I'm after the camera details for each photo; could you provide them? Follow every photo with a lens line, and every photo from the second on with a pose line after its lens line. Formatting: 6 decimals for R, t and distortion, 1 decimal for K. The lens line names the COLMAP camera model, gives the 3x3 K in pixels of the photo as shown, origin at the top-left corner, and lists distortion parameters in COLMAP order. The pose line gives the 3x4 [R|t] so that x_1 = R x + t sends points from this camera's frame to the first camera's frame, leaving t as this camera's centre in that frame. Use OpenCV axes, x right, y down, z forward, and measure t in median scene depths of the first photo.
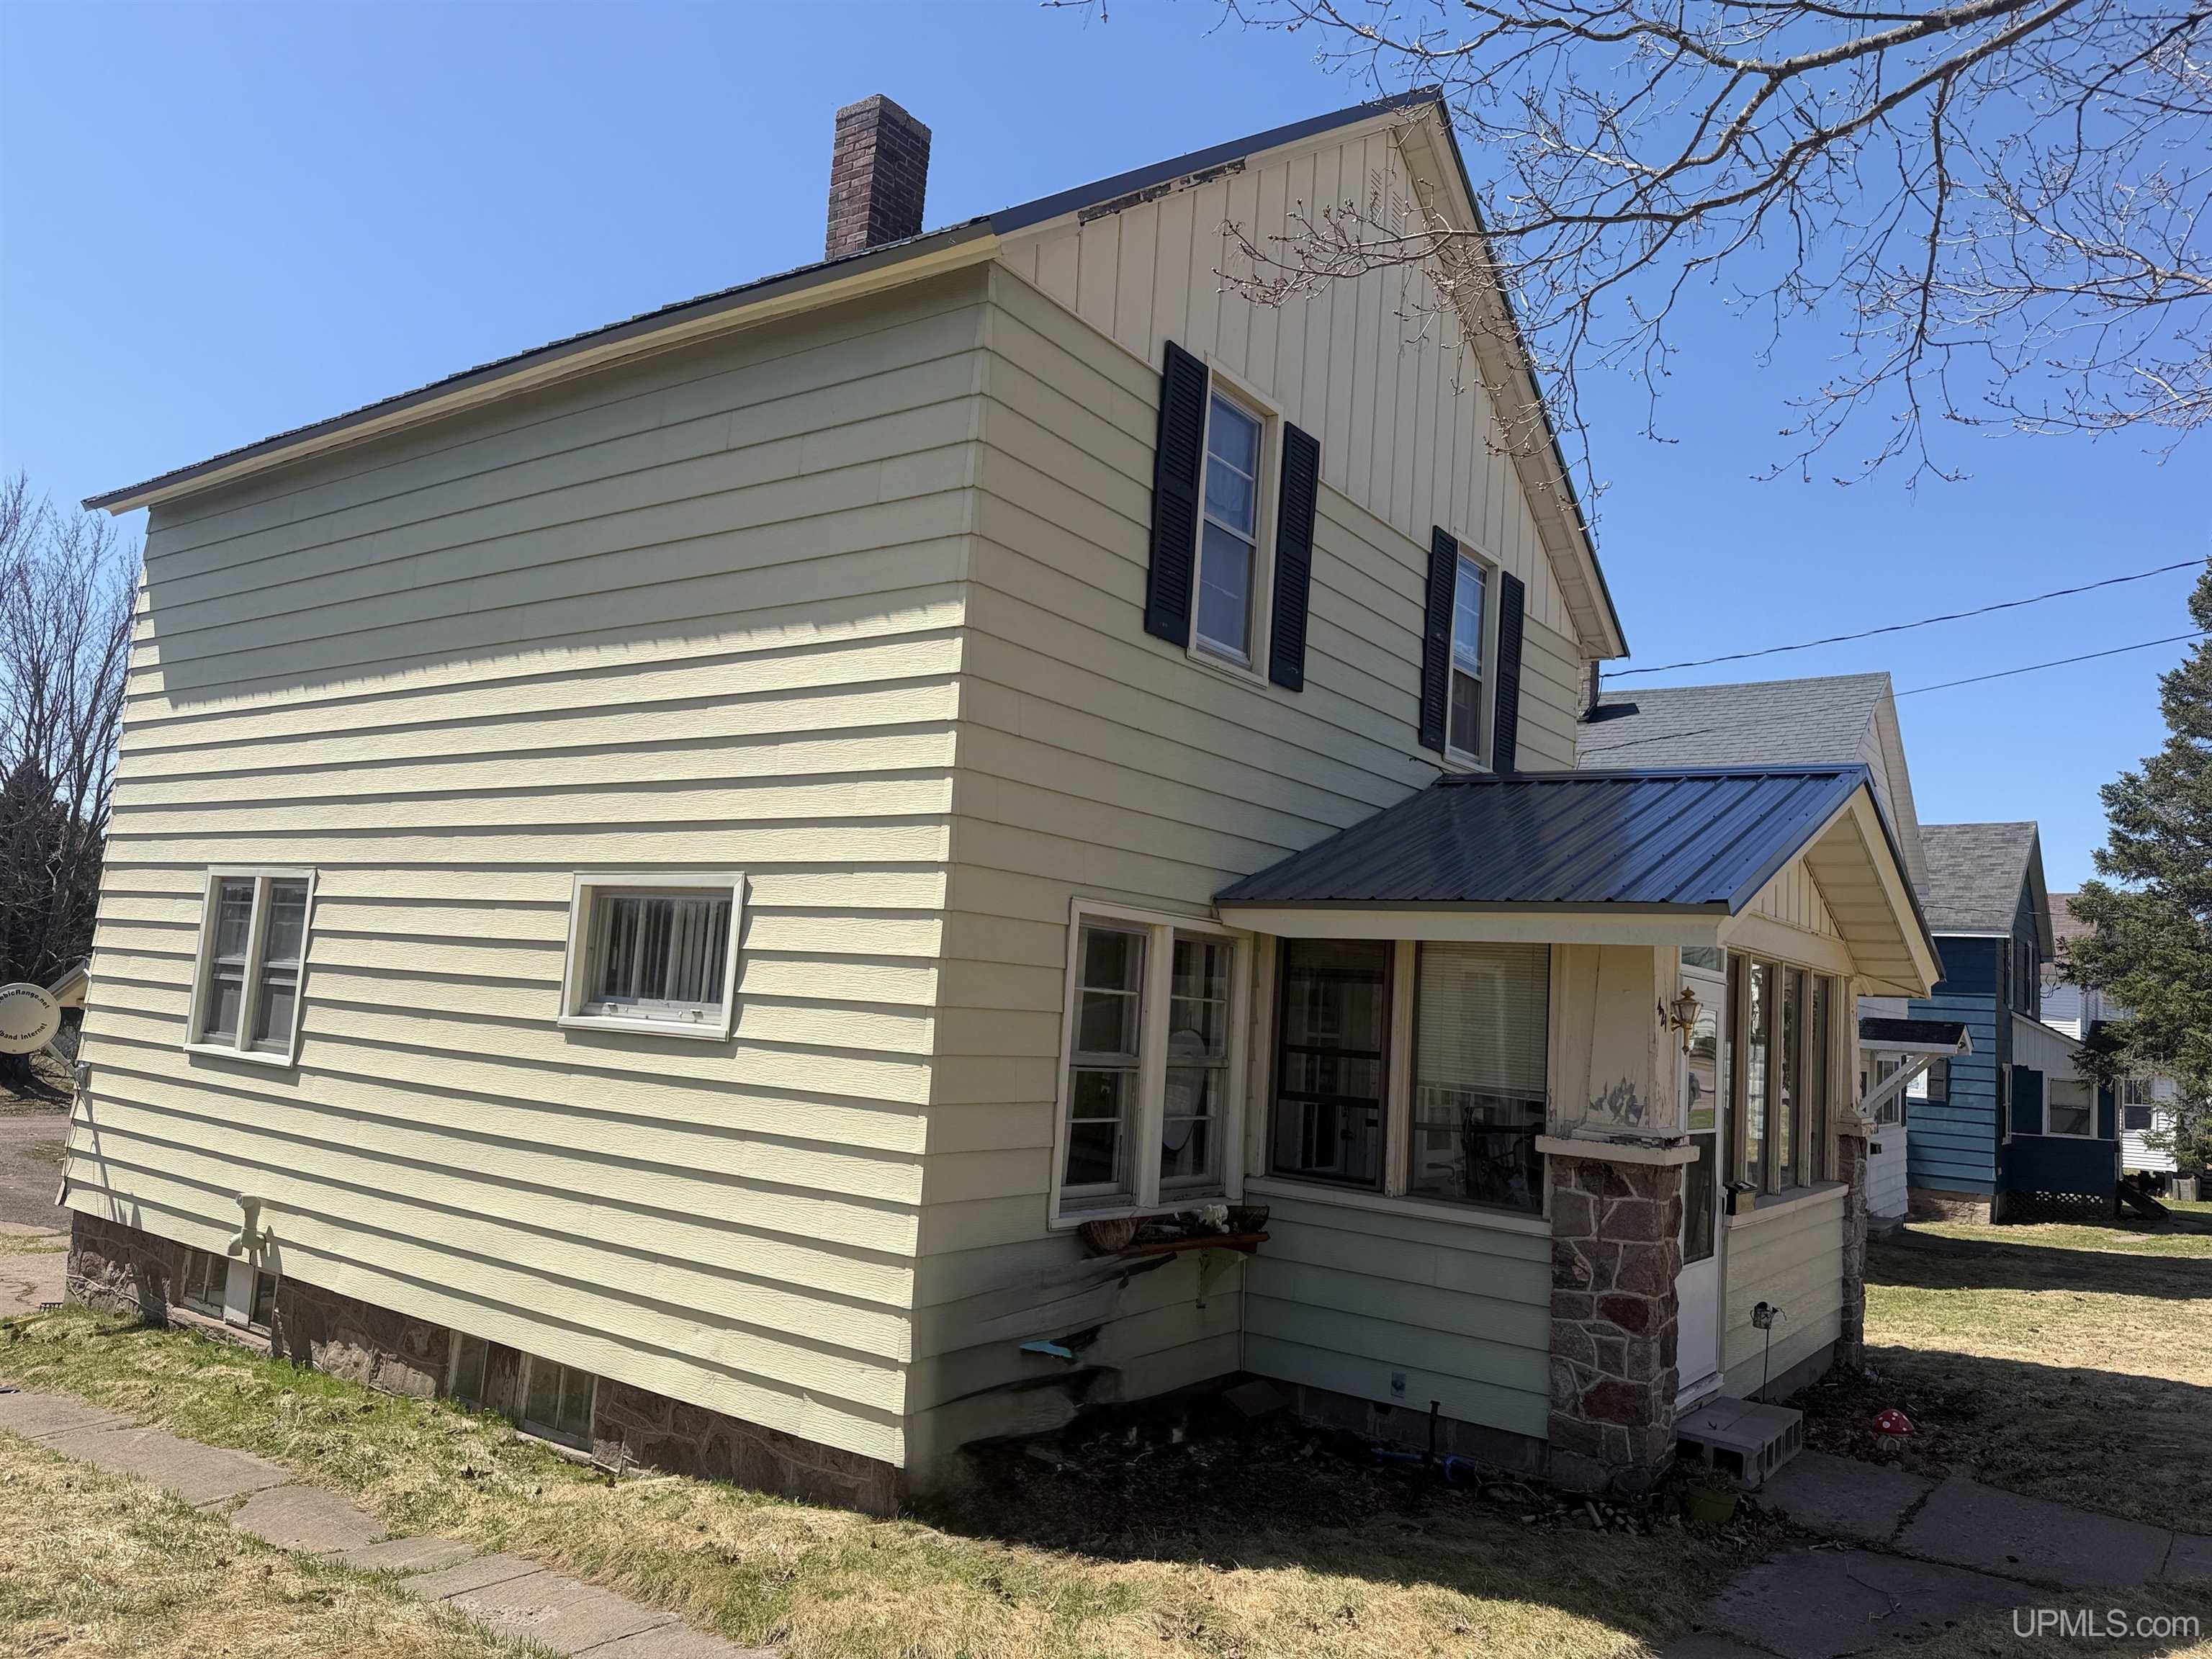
lens RADIAL K [[1551.8, 0, 1107.3], [0, 1551.8, 839.4], [0, 0, 1]] dist [0.044642, -0.041962]
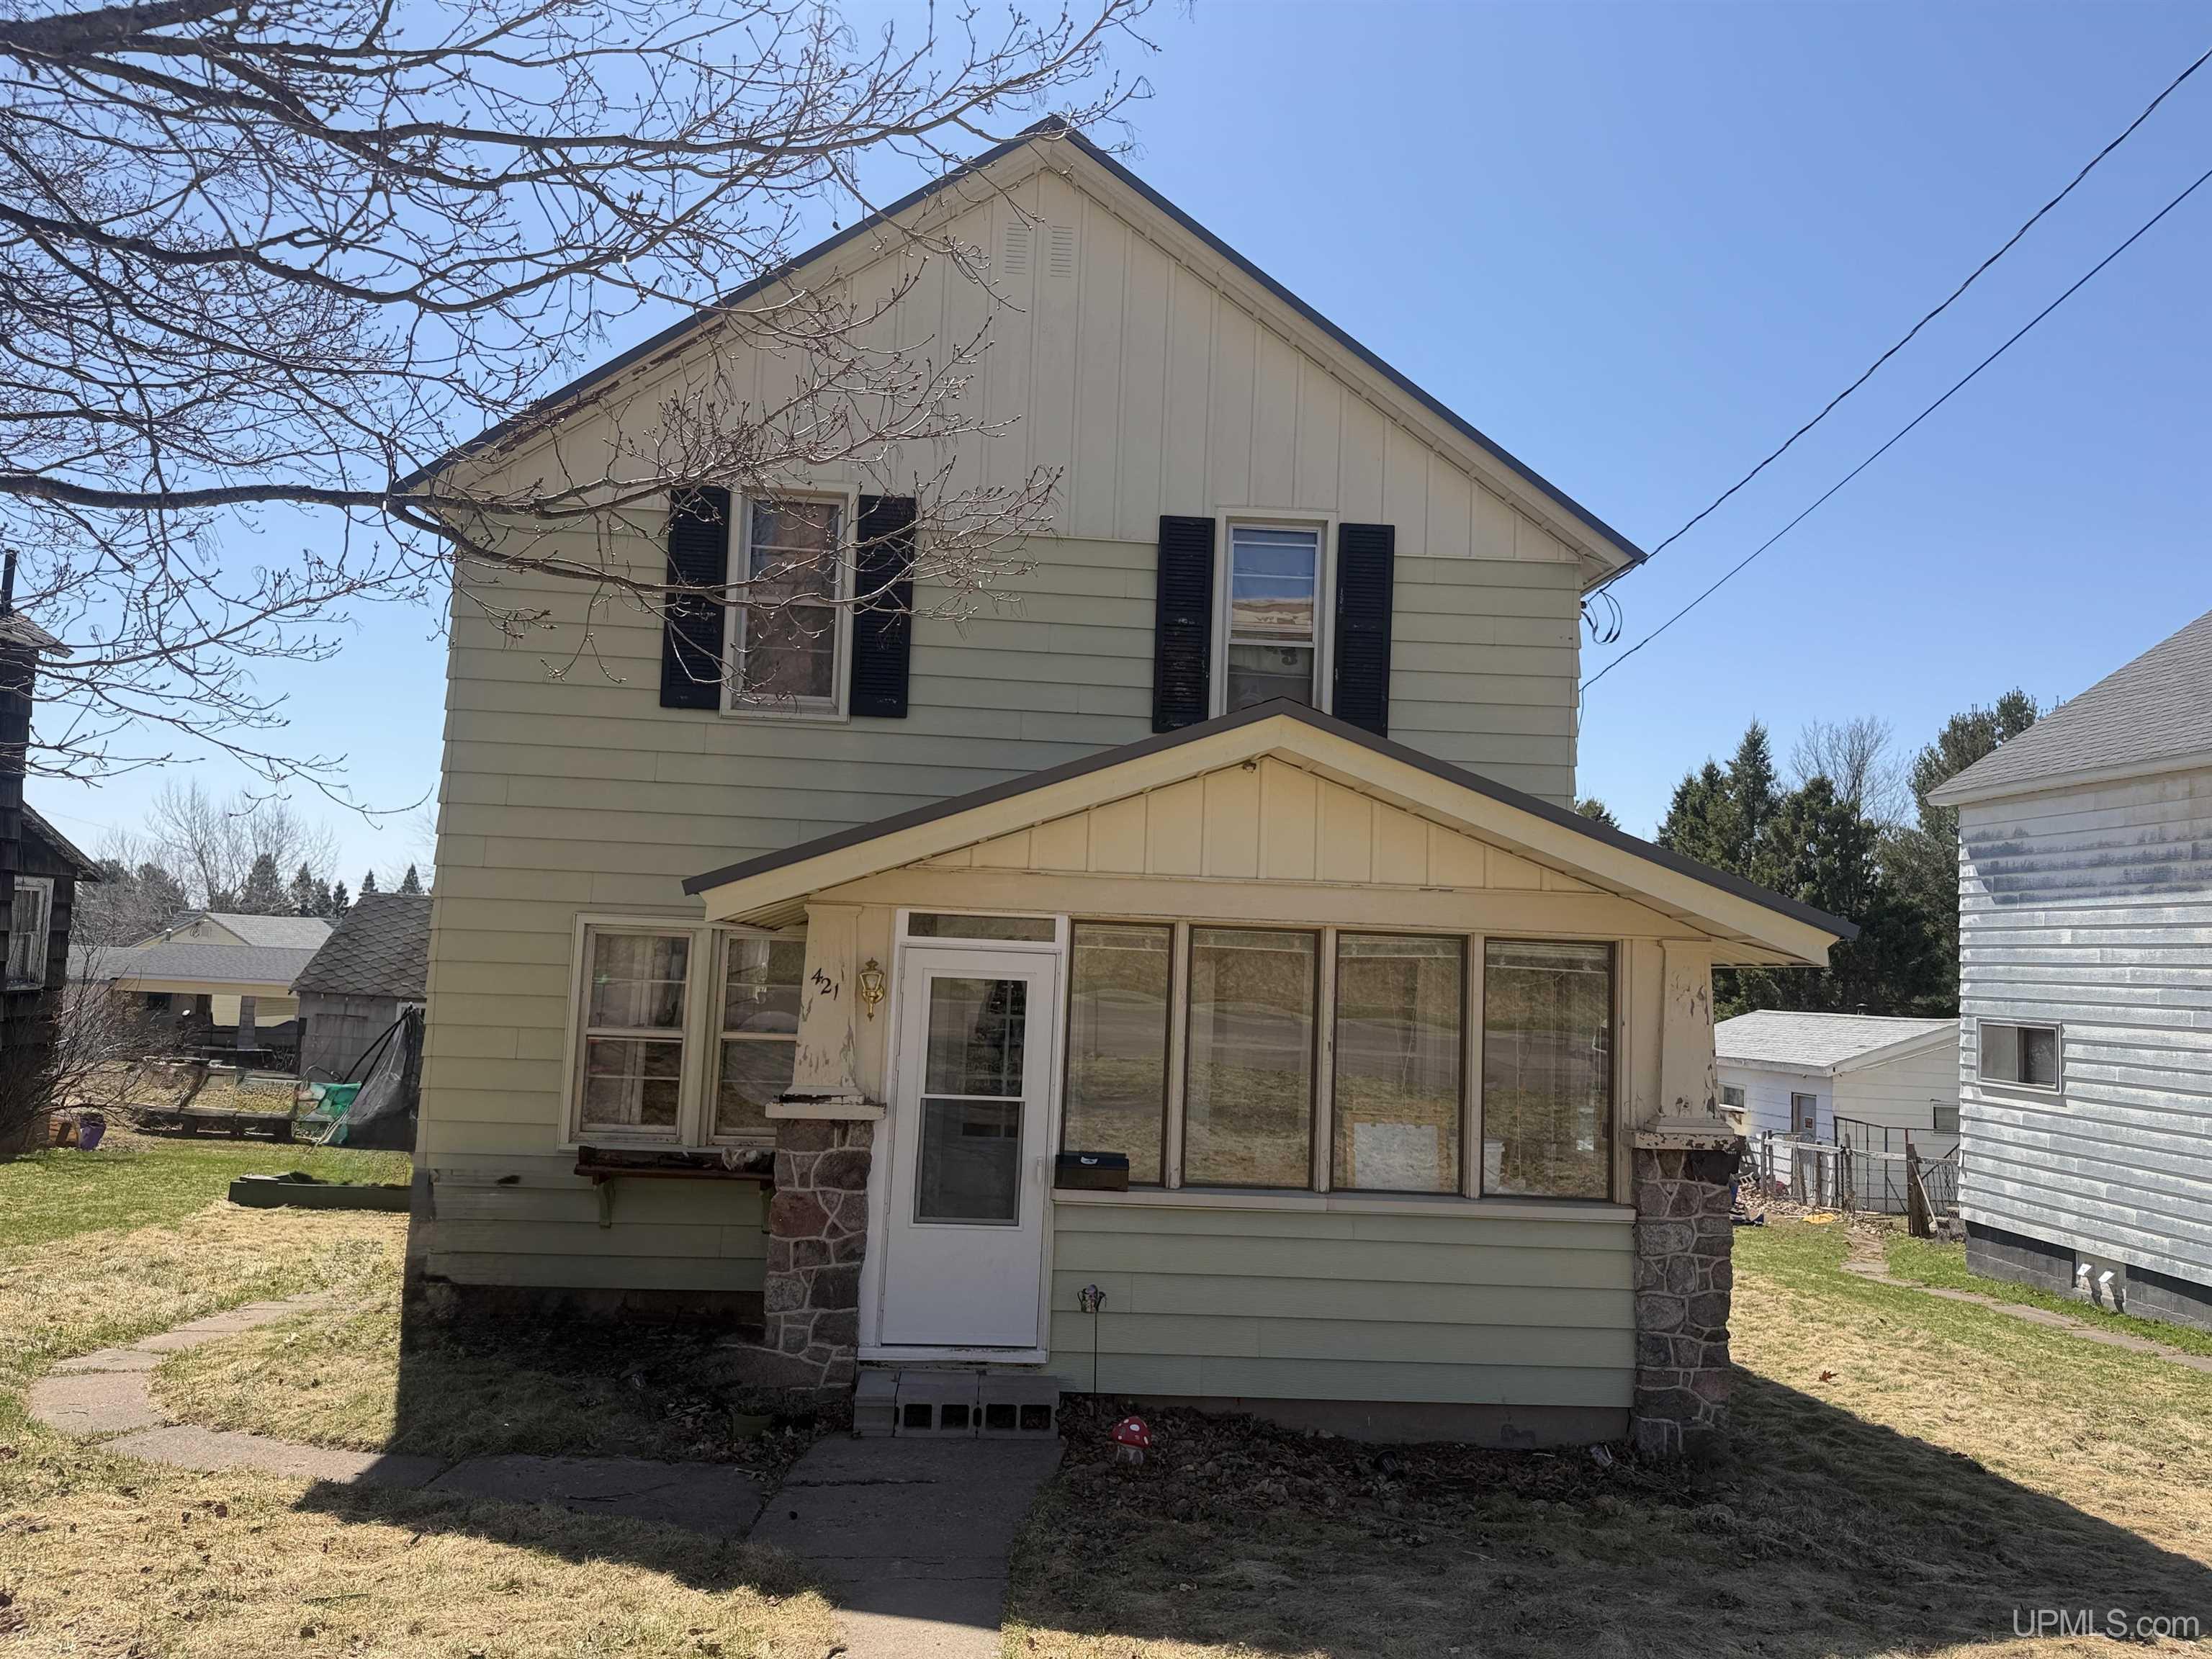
lens RADIAL K [[1551.8, 0, 1118.7], [0, 1551.8, 828.1], [0, 0, 1]] dist [0.044642, -0.041962]
pose [[0.629555, -0.108339, -0.769365, 1.219550], [0.081997, 0.993965, -0.072870, 0.092519], [0.772617, -0.017210, 0.634639, 0.436451]]
